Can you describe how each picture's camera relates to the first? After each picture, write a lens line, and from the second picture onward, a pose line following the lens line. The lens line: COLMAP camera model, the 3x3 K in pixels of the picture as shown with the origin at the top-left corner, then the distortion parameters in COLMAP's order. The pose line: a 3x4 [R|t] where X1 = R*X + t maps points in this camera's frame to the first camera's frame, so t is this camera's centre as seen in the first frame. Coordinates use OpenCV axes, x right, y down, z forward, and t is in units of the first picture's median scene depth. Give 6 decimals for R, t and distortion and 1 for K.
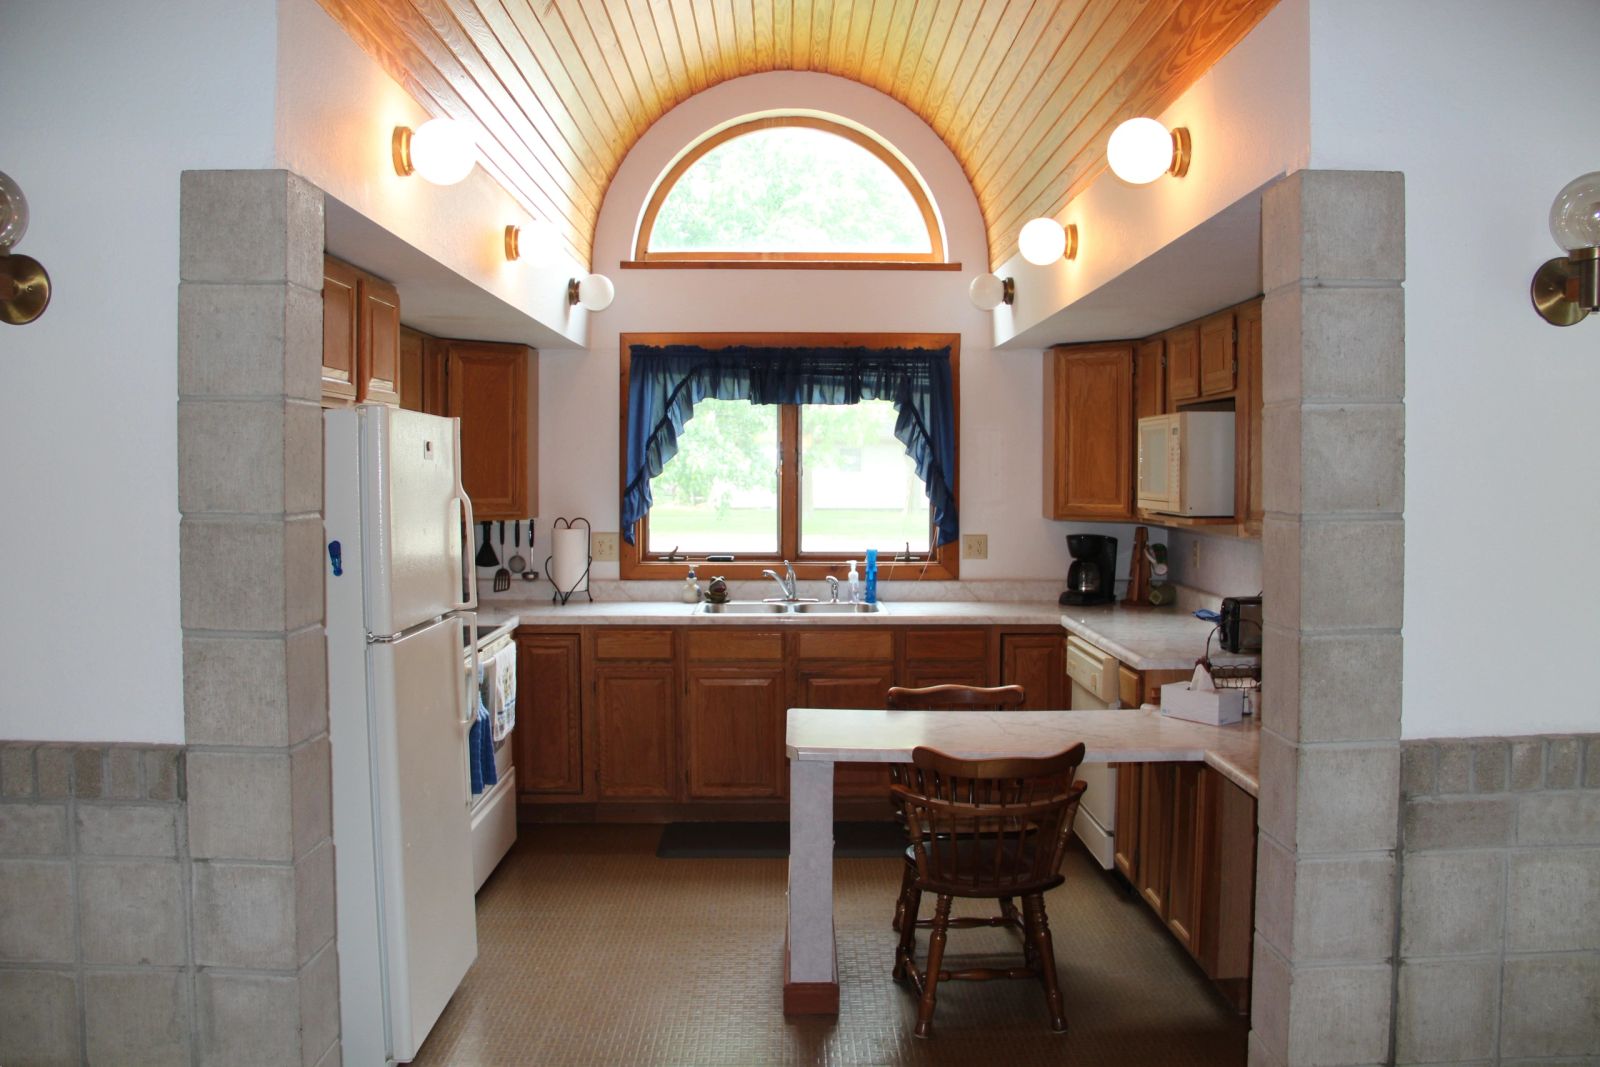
lens RADIAL K [[1367.7, 0, 717.3], [0, 1367.7, 528.6], [0, 0, 1]] dist [-0.155969, 0.081535]
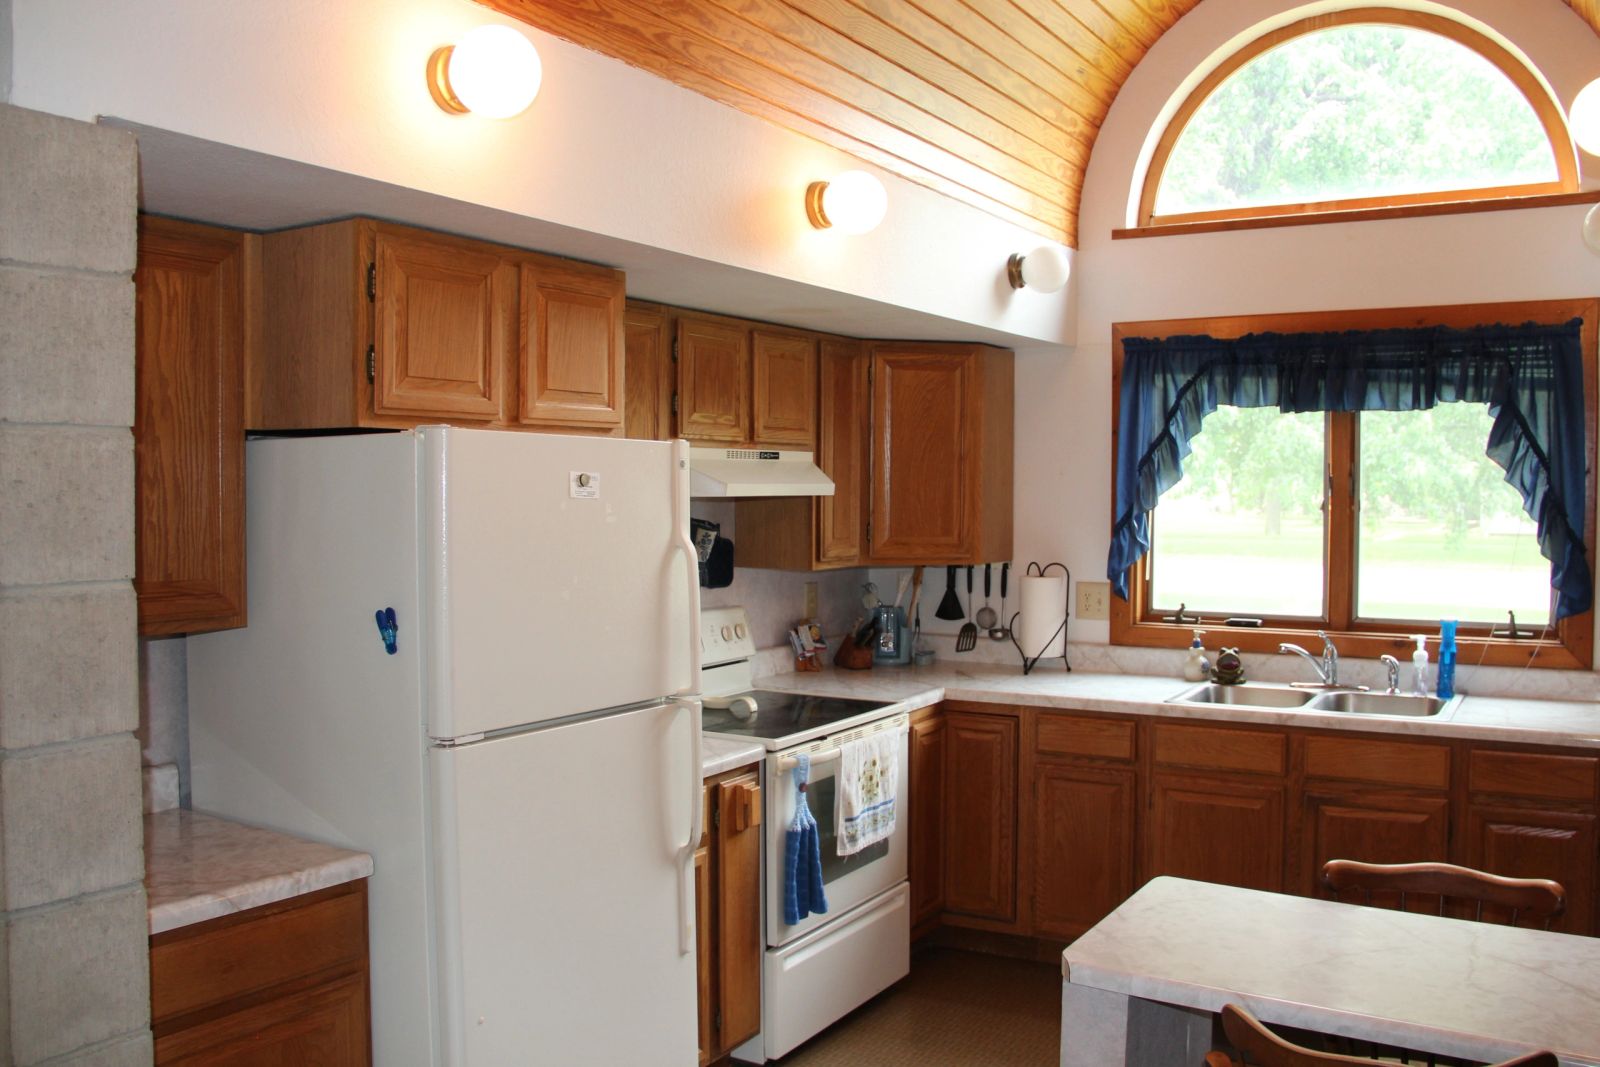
lens RADIAL K [[1367.7, 0, 773.3], [0, 1367.7, 537.9], [0, 0, 1]] dist [-0.155969, 0.081535]
pose [[0.862984, 0.017085, -0.504943, 0.153495], [-0.019927, 0.999801, -0.000229, -0.018920], [0.504838, 0.010260, 0.863153, 0.253493]]
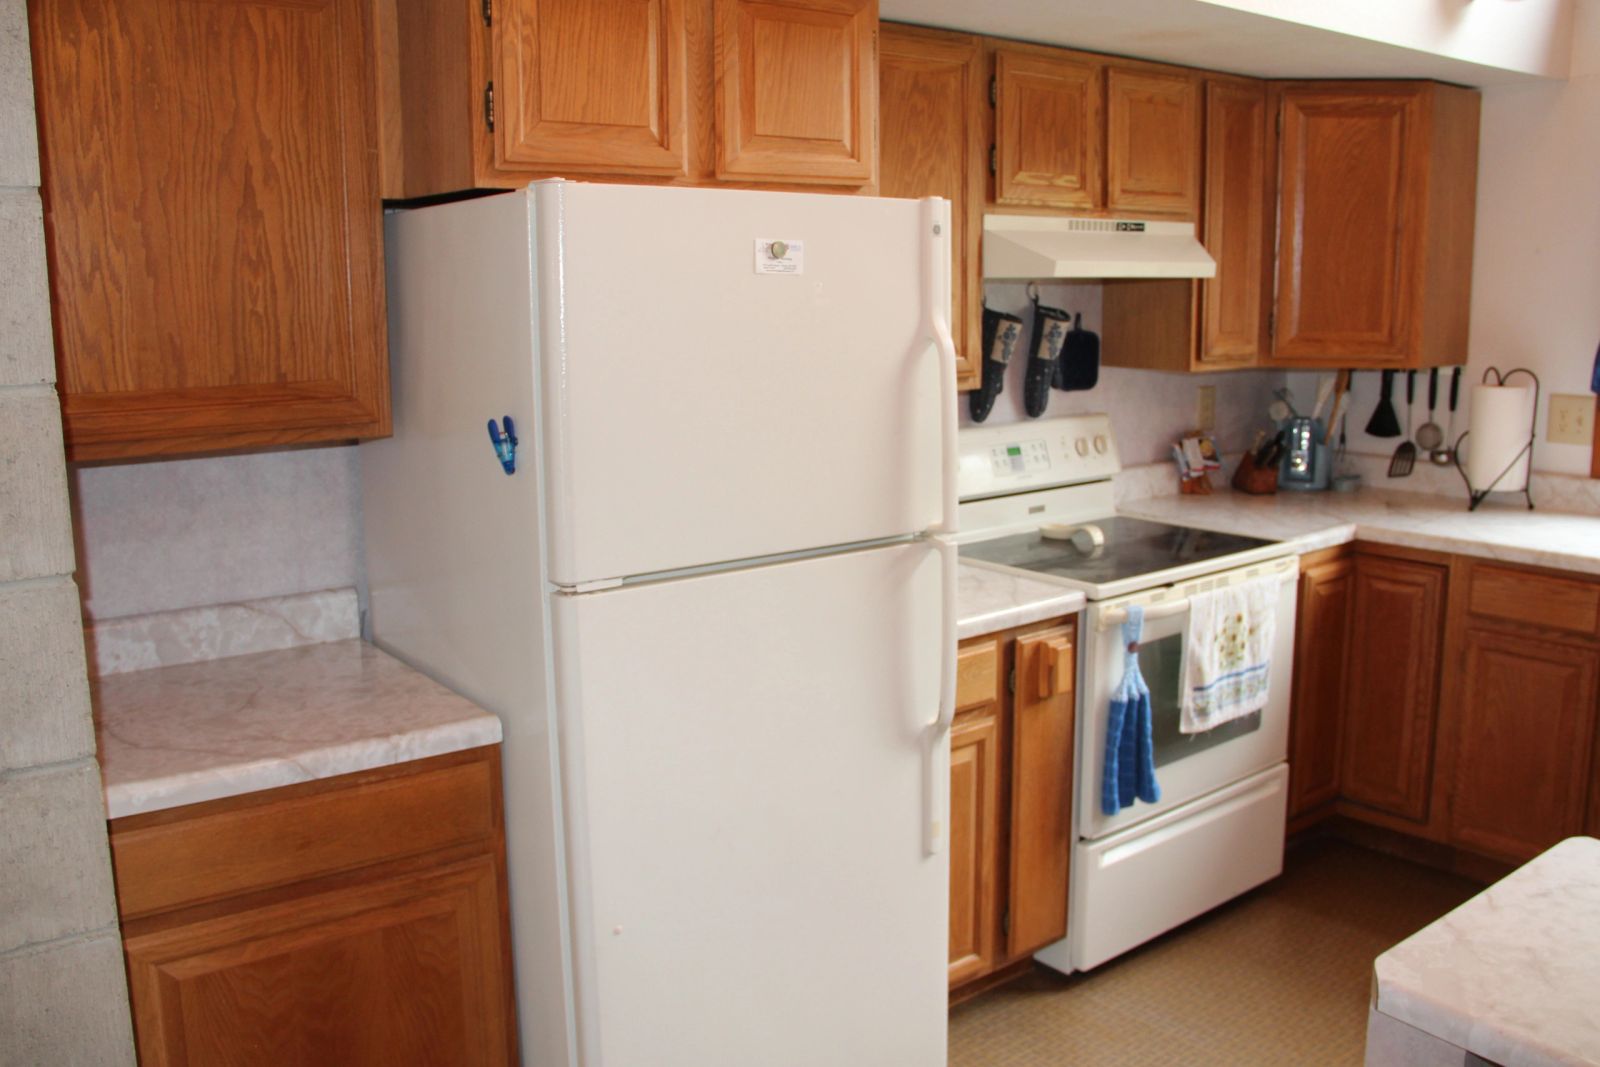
lens RADIAL K [[1367.7, 0, 796.8], [0, 1367.7, 520.5], [0, 0, 1]] dist [-0.155969, 0.081535]
pose [[0.640302, 0.121029, -0.758528, 0.142245], [-0.018212, 0.989623, 0.142528, -0.018388], [0.767907, -0.077447, 0.635862, 0.390615]]
